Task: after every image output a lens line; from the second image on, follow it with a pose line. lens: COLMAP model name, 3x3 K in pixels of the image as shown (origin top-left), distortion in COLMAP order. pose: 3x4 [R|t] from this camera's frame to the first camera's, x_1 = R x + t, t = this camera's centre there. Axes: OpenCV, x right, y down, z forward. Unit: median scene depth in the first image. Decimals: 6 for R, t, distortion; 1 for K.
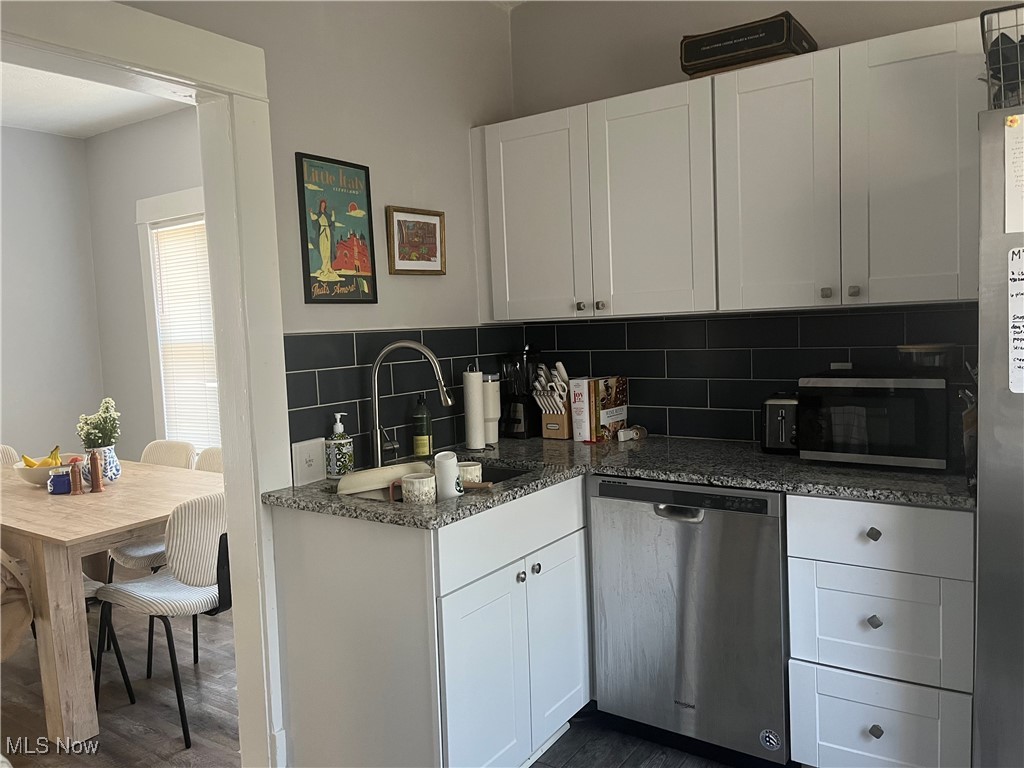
lens RADIAL K [[774.7, 0, 523.8], [0, 774.7, 388.9], [0, 0, 1]] dist [0.078559, -0.138915]
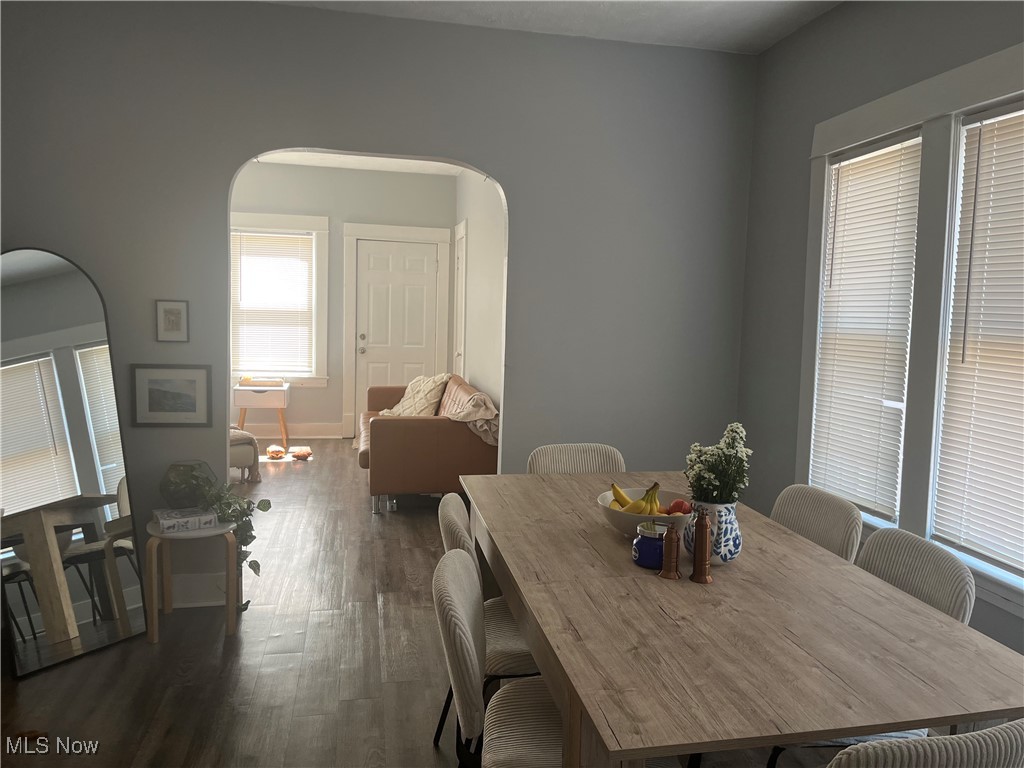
lens RADIAL K [[774.7, 0, 523.8], [0, 774.7, 388.9], [0, 0, 1]] dist [0.078559, -0.138915]
pose [[0.713729, 0.124581, -0.689254, -0.241203], [-0.108089, 0.991857, 0.067348, -0.036711], [0.692032, 0.026433, 0.721383, 0.459693]]
